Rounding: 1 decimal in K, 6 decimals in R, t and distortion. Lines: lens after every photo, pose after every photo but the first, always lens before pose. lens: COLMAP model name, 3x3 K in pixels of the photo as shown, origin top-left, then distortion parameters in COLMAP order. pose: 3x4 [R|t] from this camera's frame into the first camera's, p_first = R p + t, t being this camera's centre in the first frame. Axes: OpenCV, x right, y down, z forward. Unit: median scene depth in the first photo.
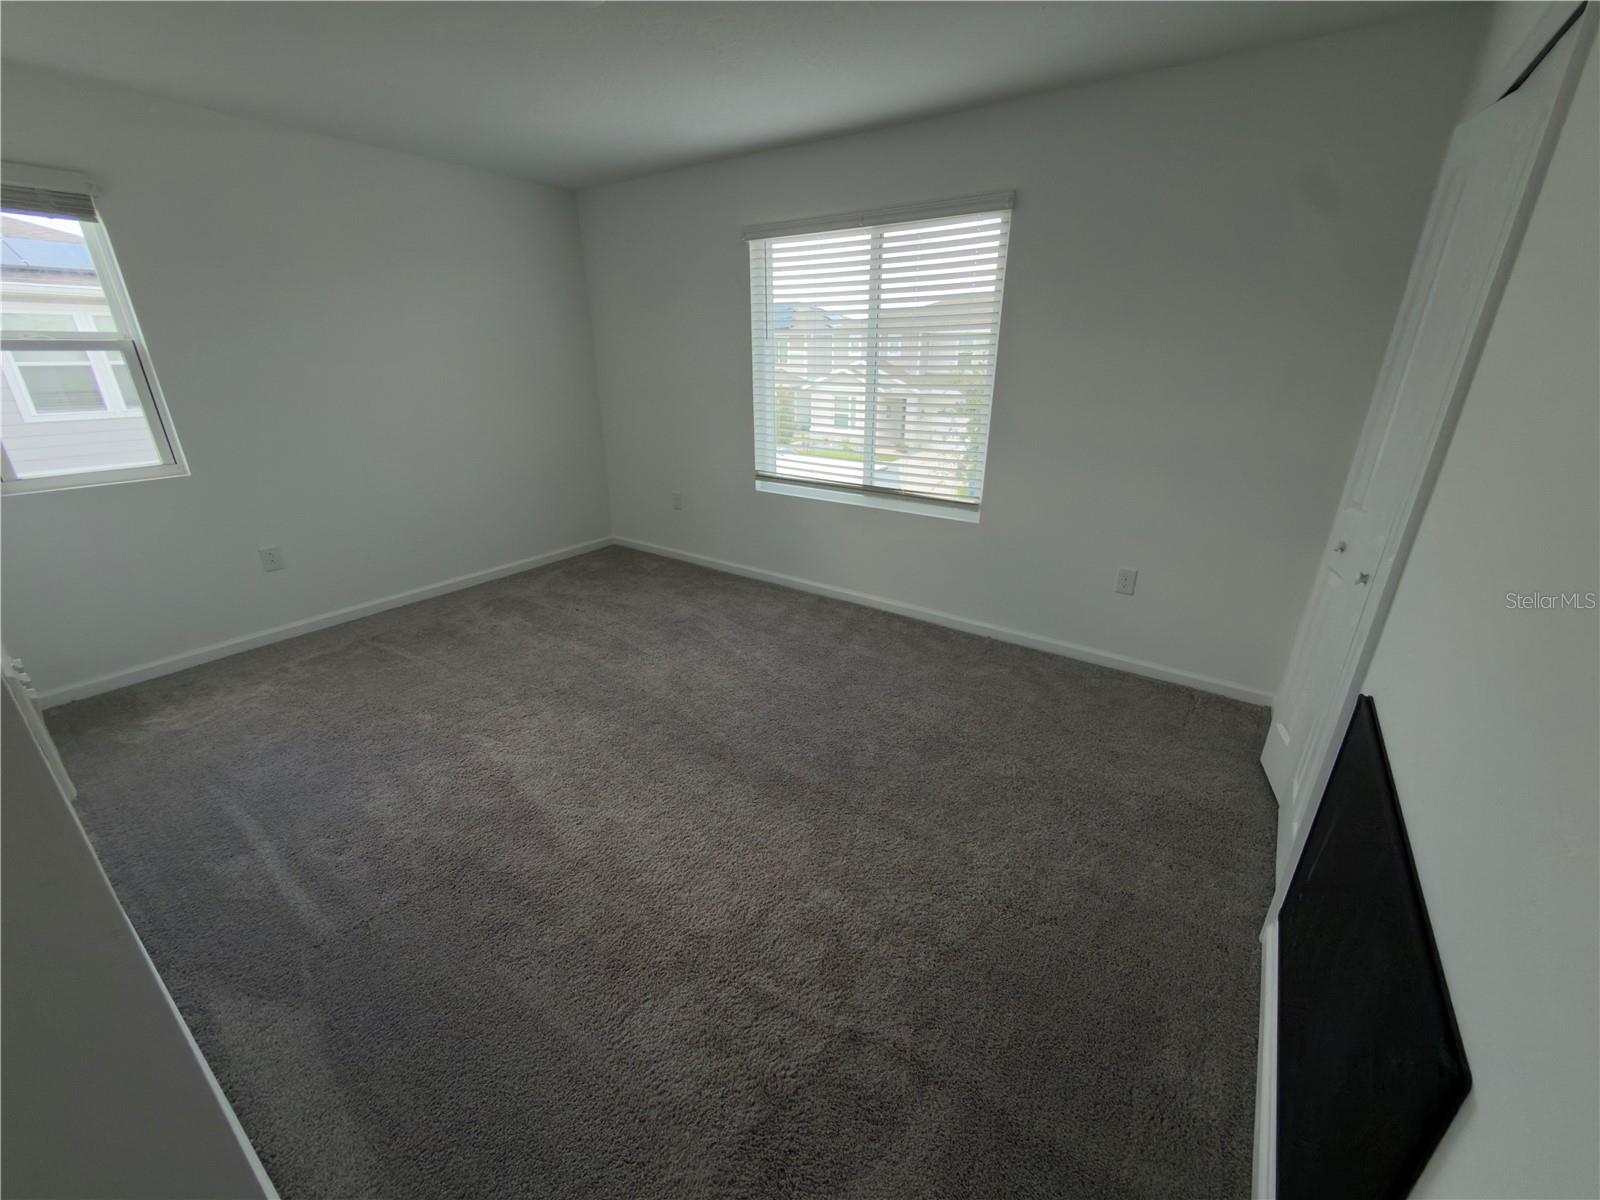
lens RADIAL K [[634.0, 0, 800.0], [0, 634.0, 600.0], [0, 0, 1]] dist [0.001565, -0.000067]
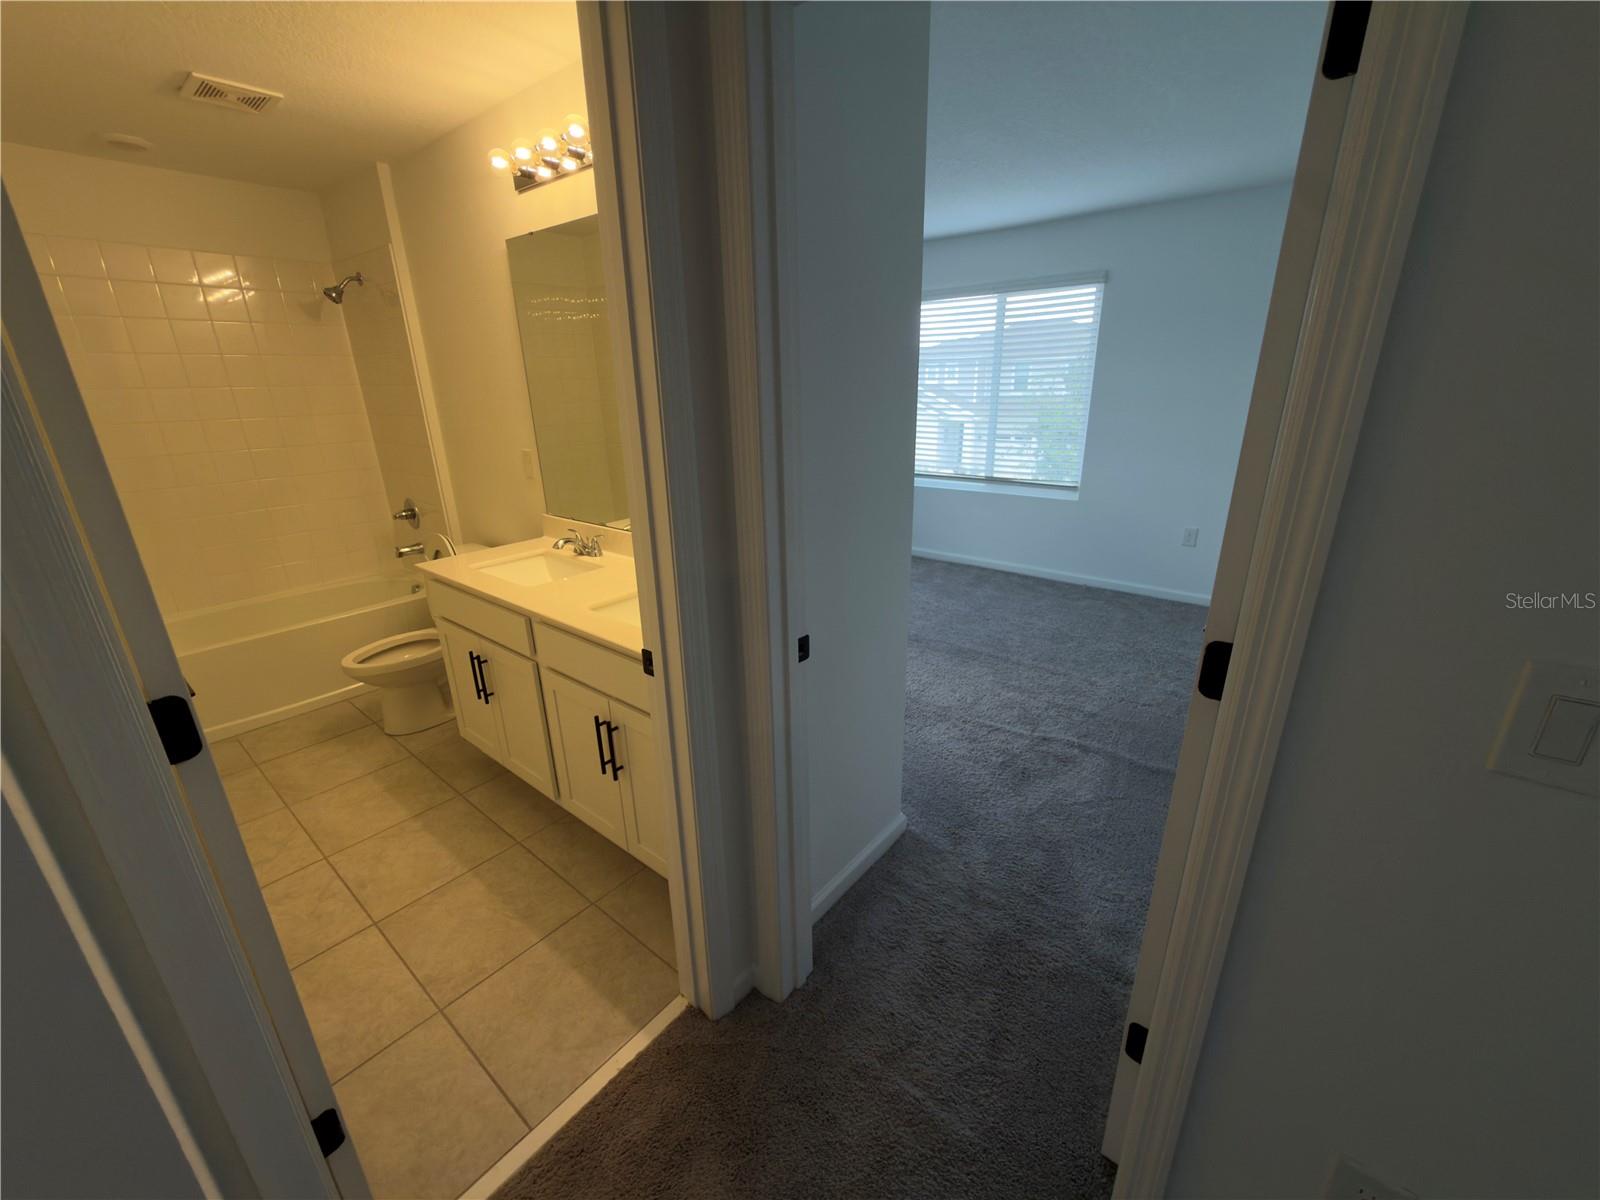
lens RADIAL K [[638.7, 0, 800.0], [0, 638.7, 600.0], [0, 0, 1]] dist [-0.000159, -0.000038]
pose [[0.997500, 0.003823, -0.070570, -0.228654], [-0.006788, 0.999102, -0.041828, 0.162442], [0.070347, 0.042202, 0.996629, -0.431513]]
